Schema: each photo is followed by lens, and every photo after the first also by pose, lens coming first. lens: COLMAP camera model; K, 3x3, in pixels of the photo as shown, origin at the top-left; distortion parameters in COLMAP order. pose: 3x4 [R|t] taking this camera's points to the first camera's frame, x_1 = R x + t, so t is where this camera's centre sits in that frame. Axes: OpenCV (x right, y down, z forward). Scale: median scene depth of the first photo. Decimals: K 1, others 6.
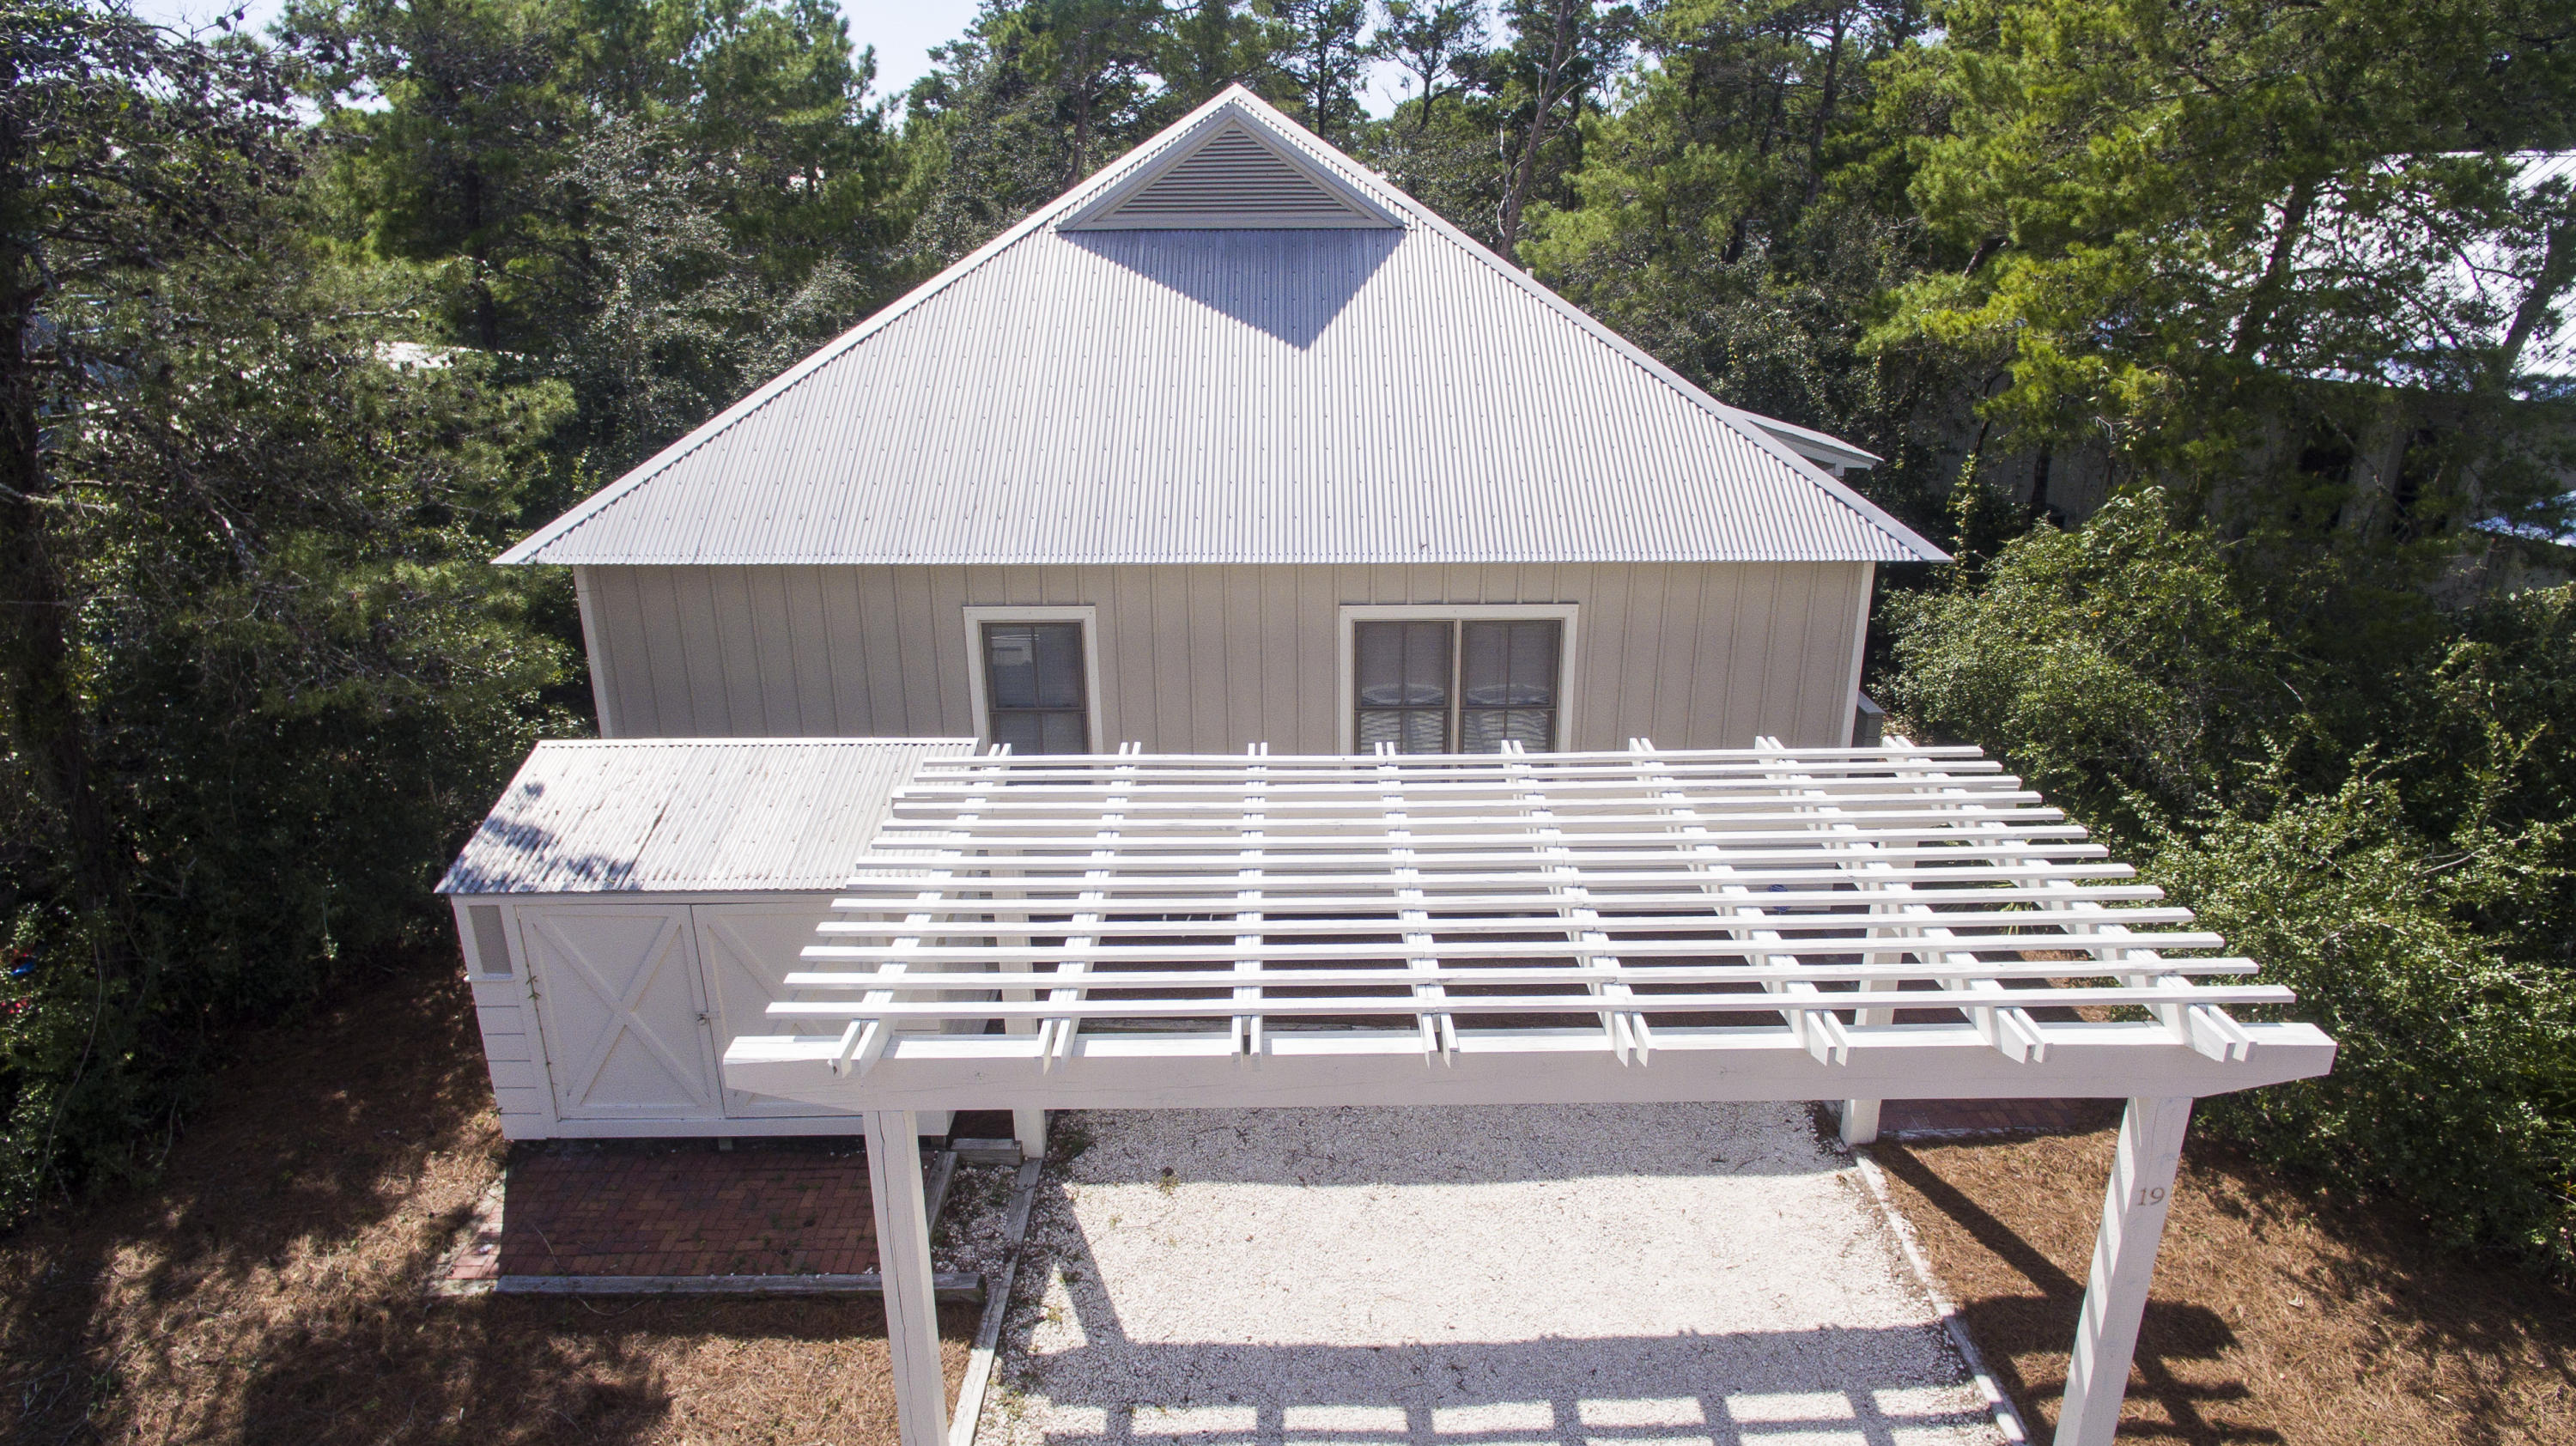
lens RADIAL K [[1487.2, 0, 1293.9], [0, 1487.2, 724.8], [0, 0, 1]] dist [0.007031, -0.001972]
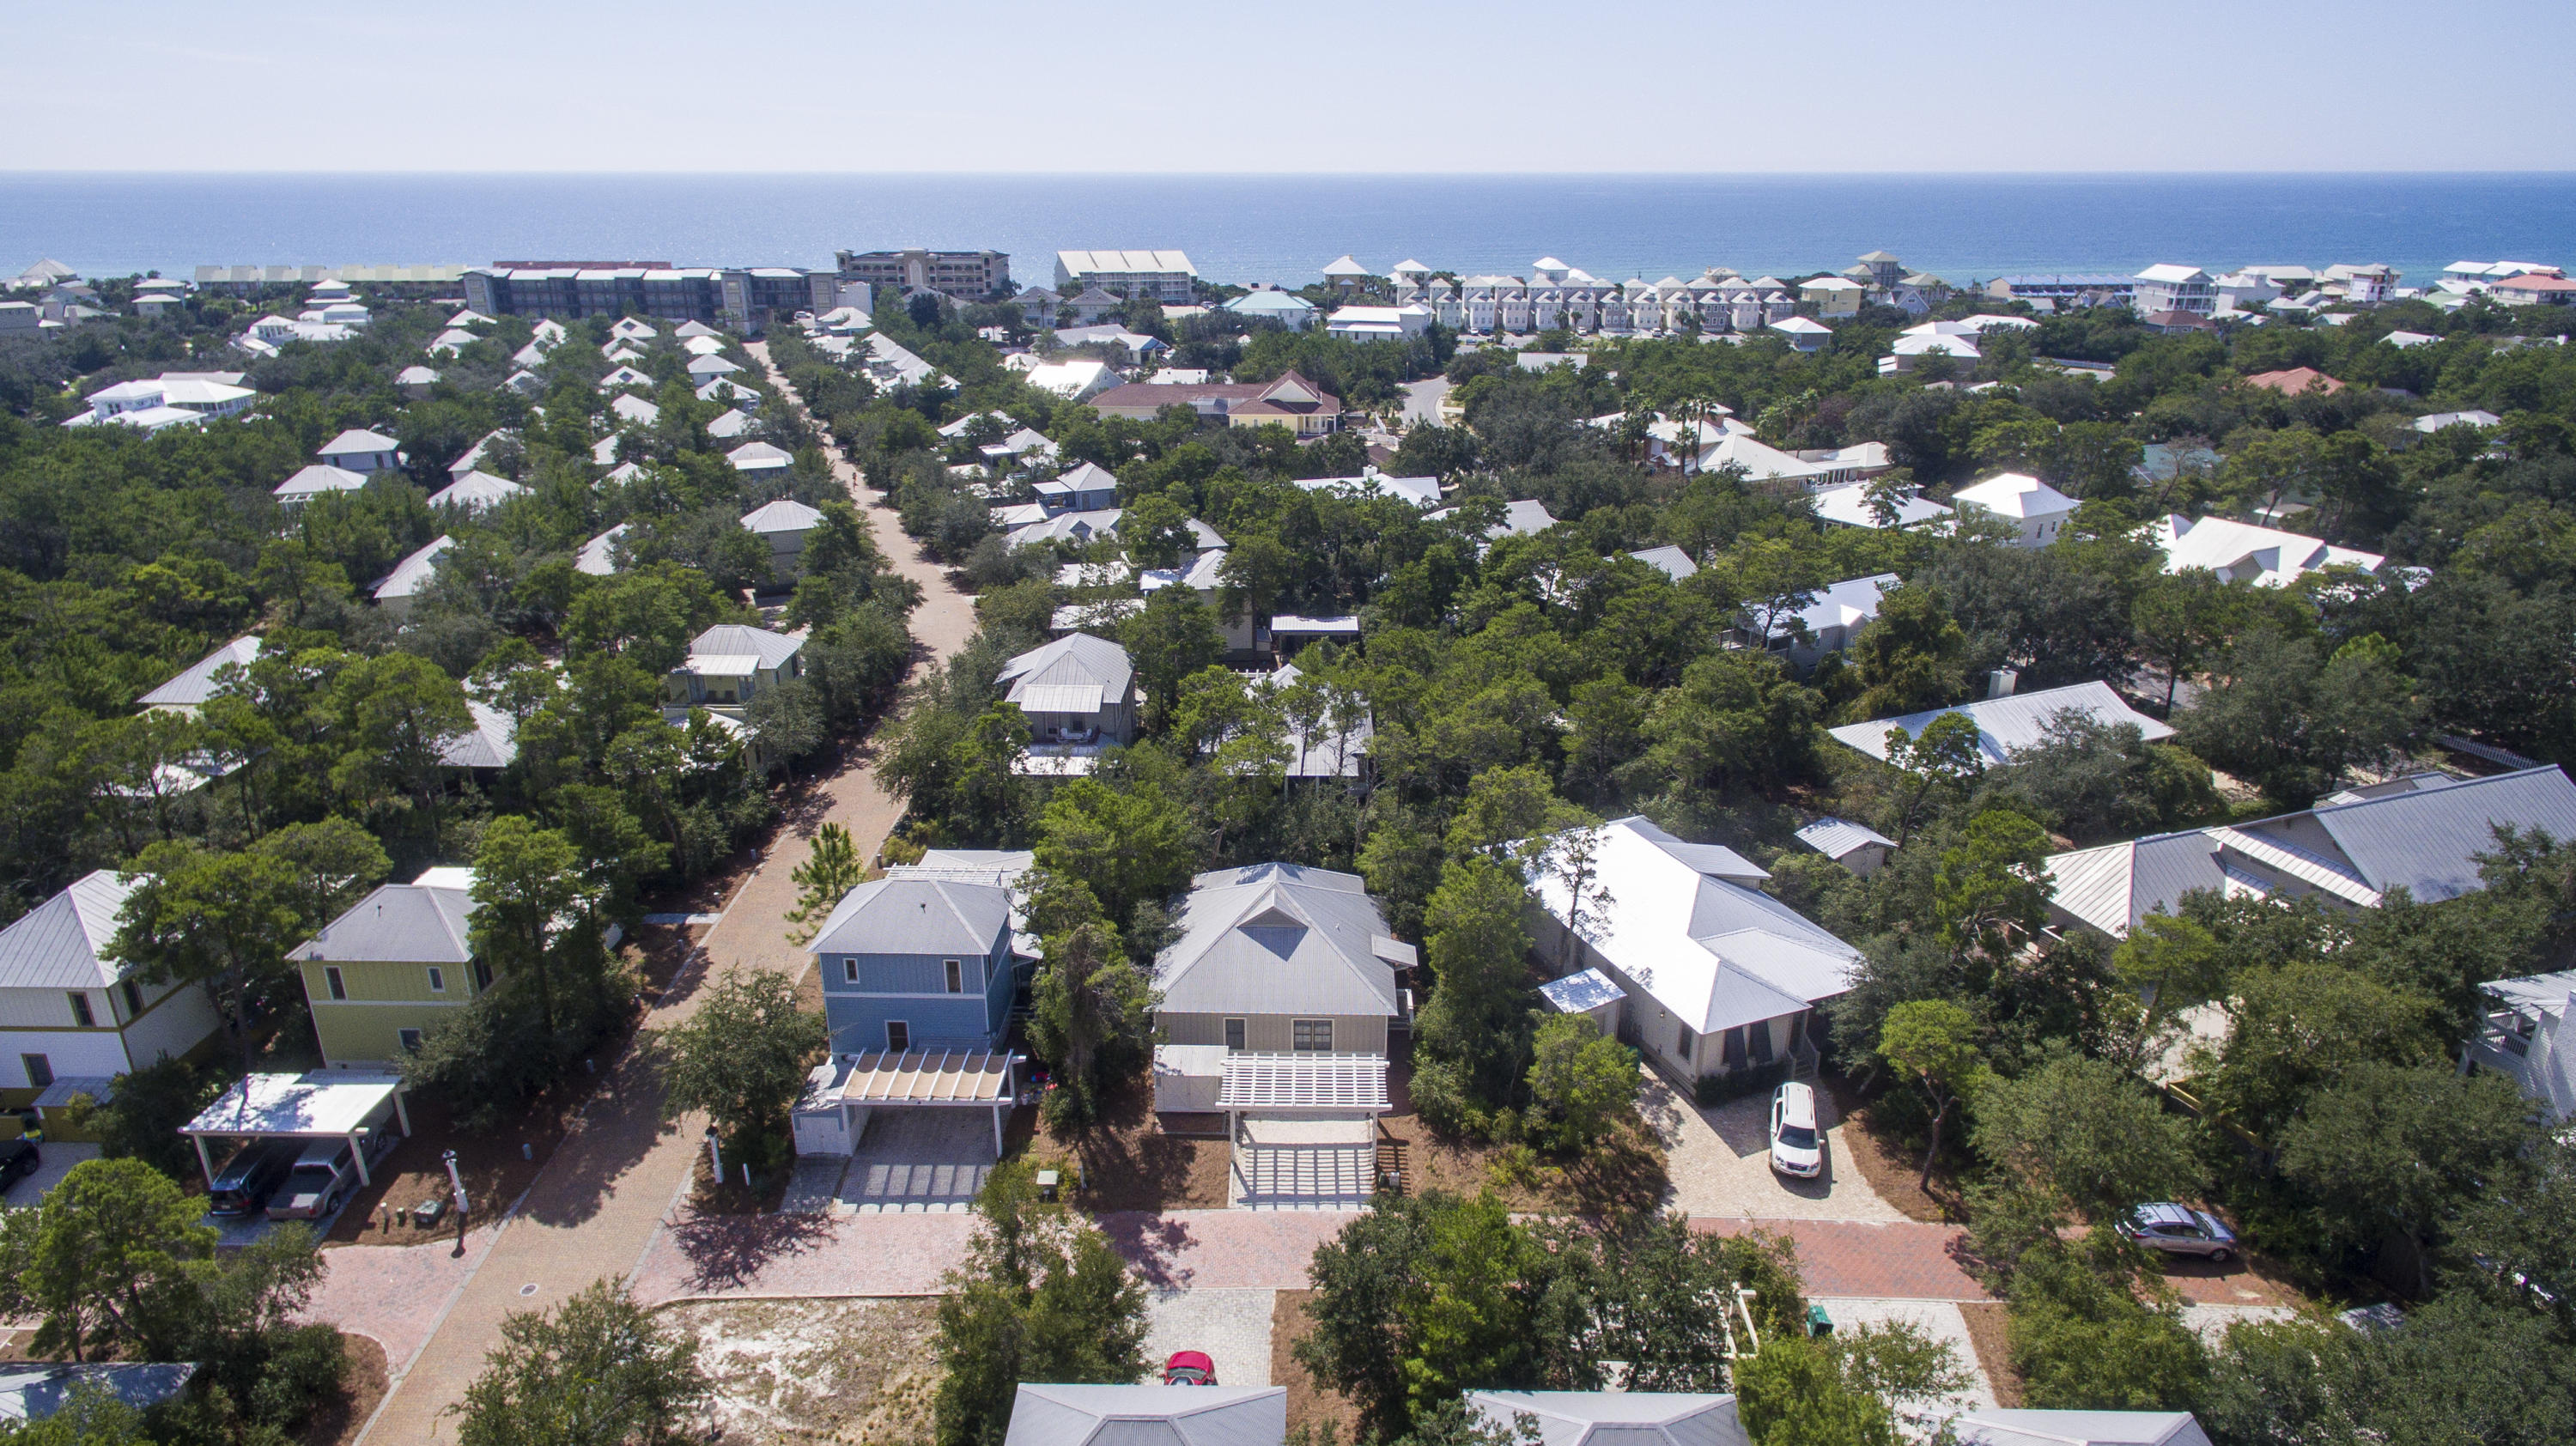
lens RADIAL K [[1487.2, 0, 1304.5], [0, 1487.2, 747.5], [0, 0, 1]] dist [0.007031, -0.001972]
pose [[0.999708, 0.014072, -0.019646, 0.224770], [-0.013513, 0.999507, 0.028342, -1.597982], [0.020036, -0.028069, 0.999405, -5.772622]]
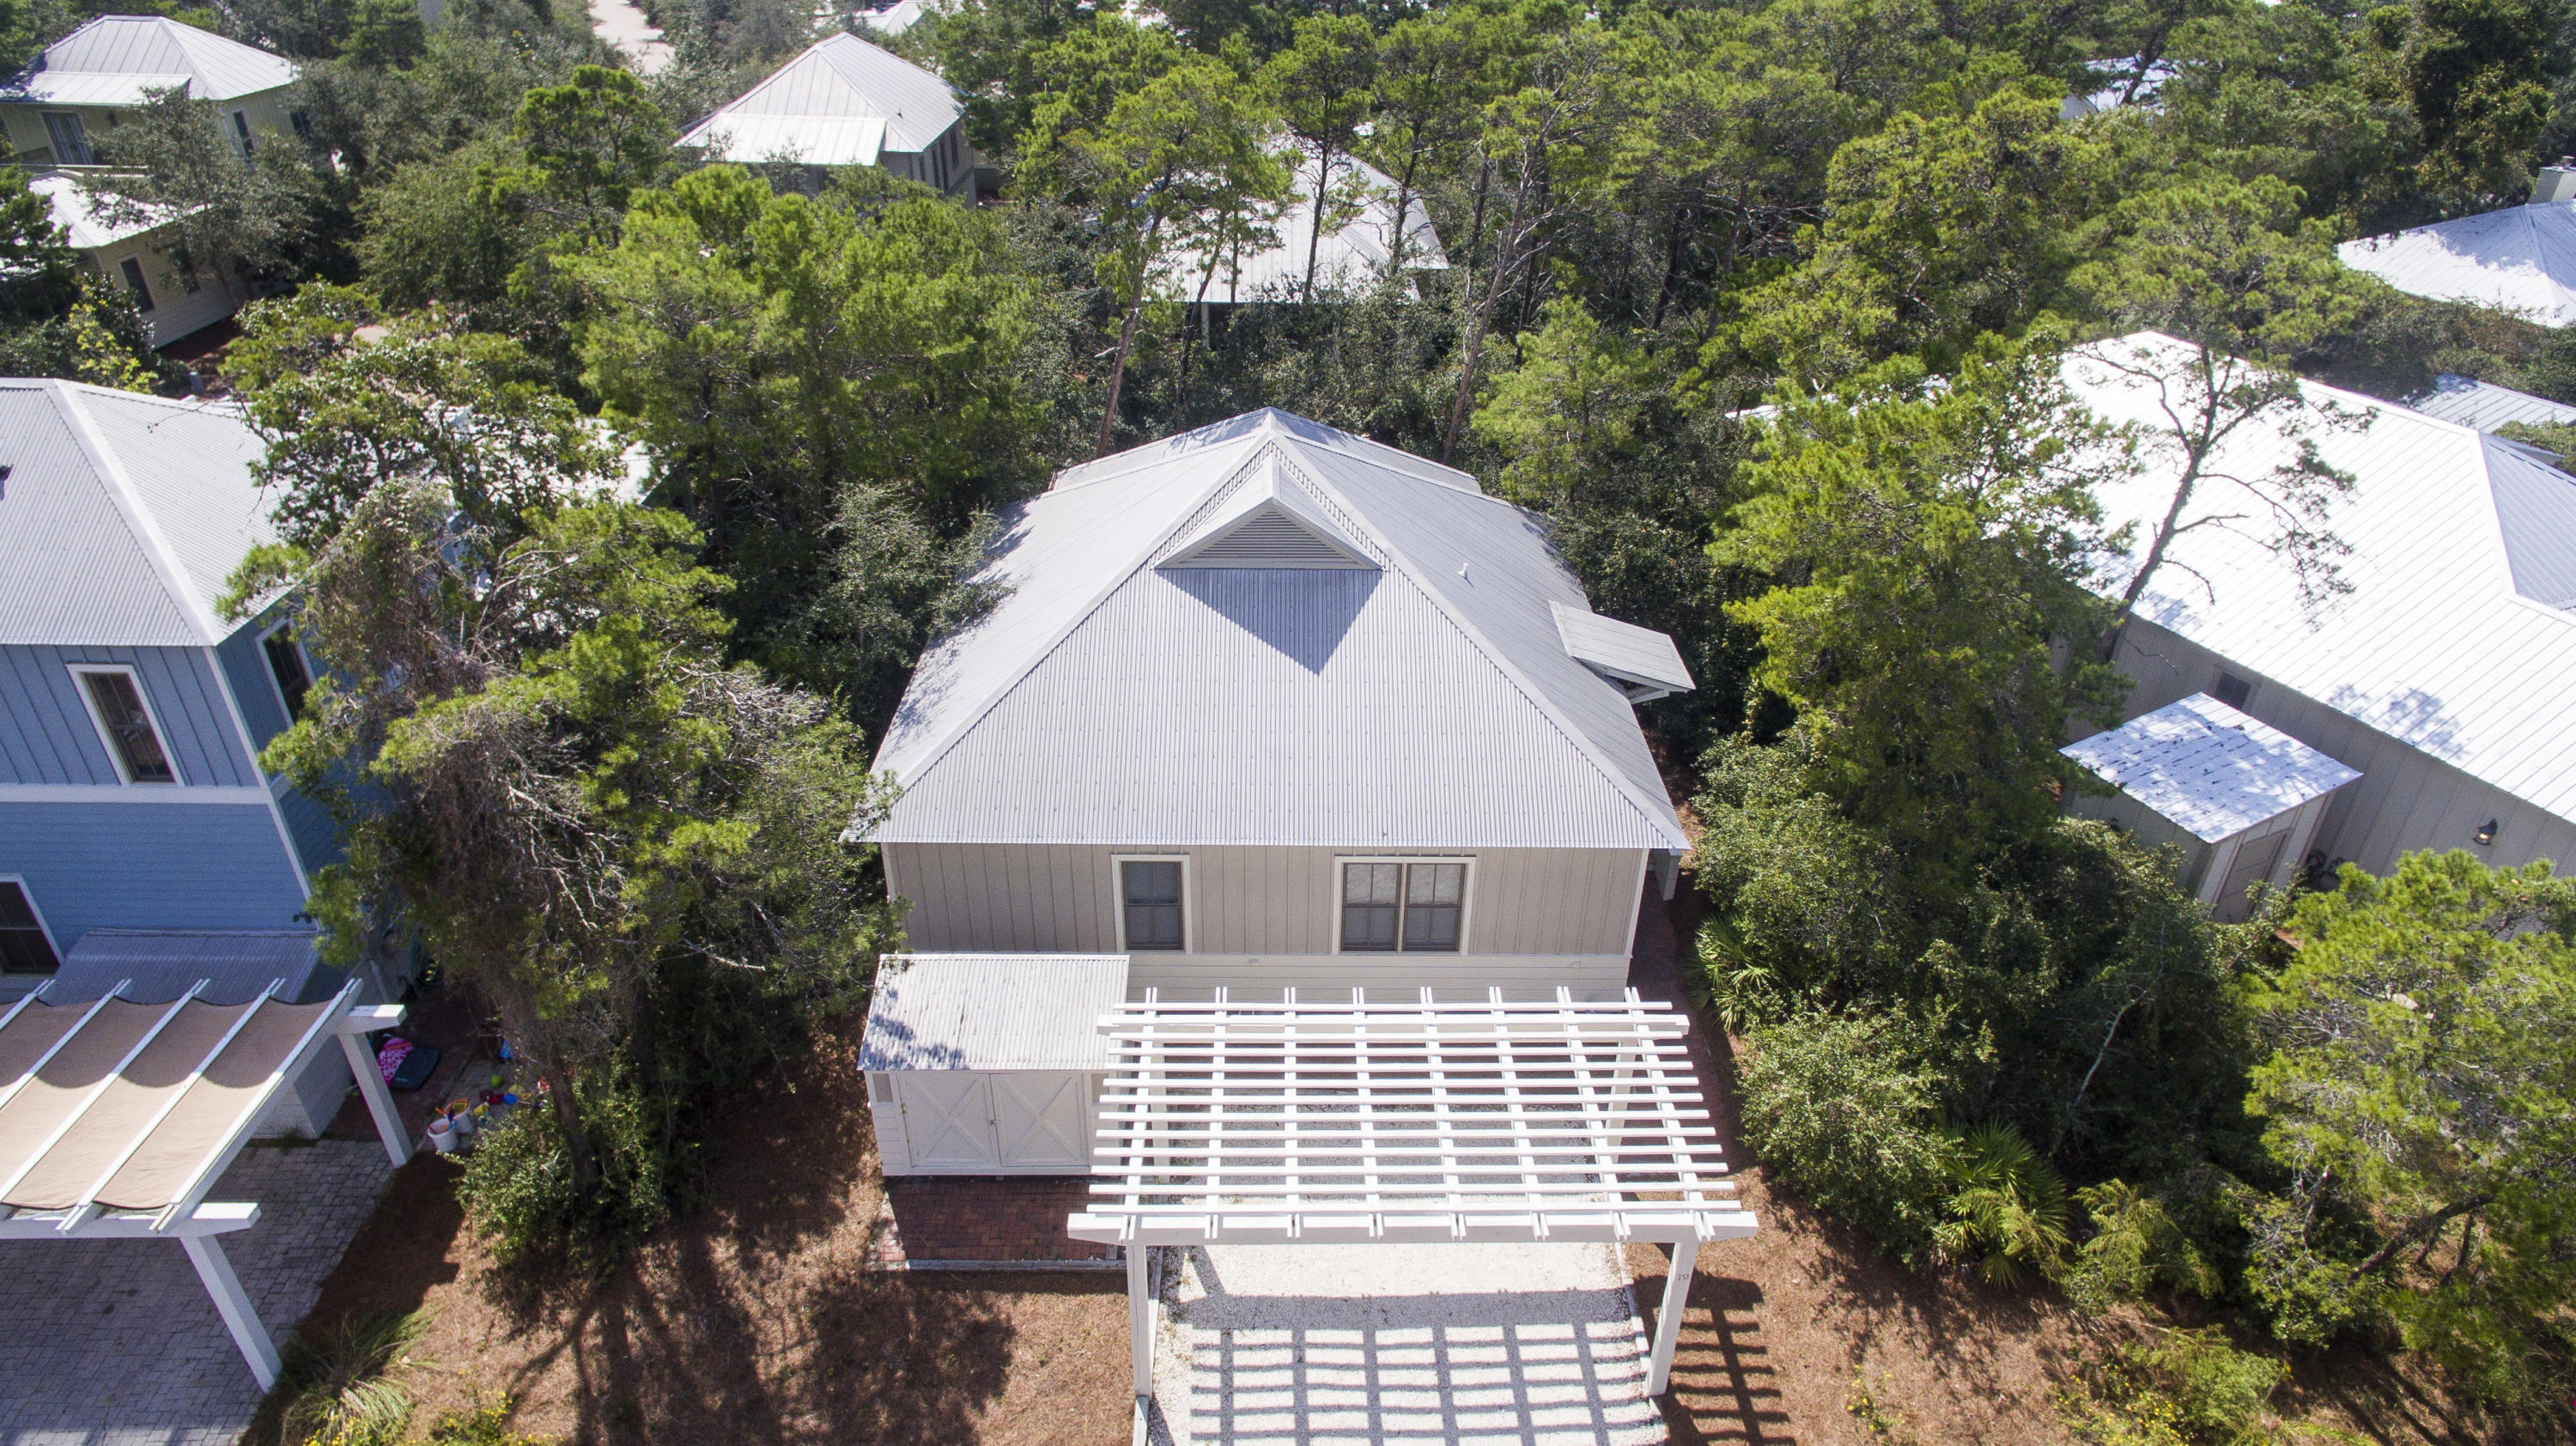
lens RADIAL K [[1487.2, 0, 1292.8], [0, 1487.2, 741.9], [0, 0, 1]] dist [0.007031, -0.001972]
pose [[0.999811, 0.014108, 0.013402, -0.053716], [-0.016465, 0.980406, 0.196297, -0.696352], [-0.010371, -0.196480, 0.980453, -0.813412]]
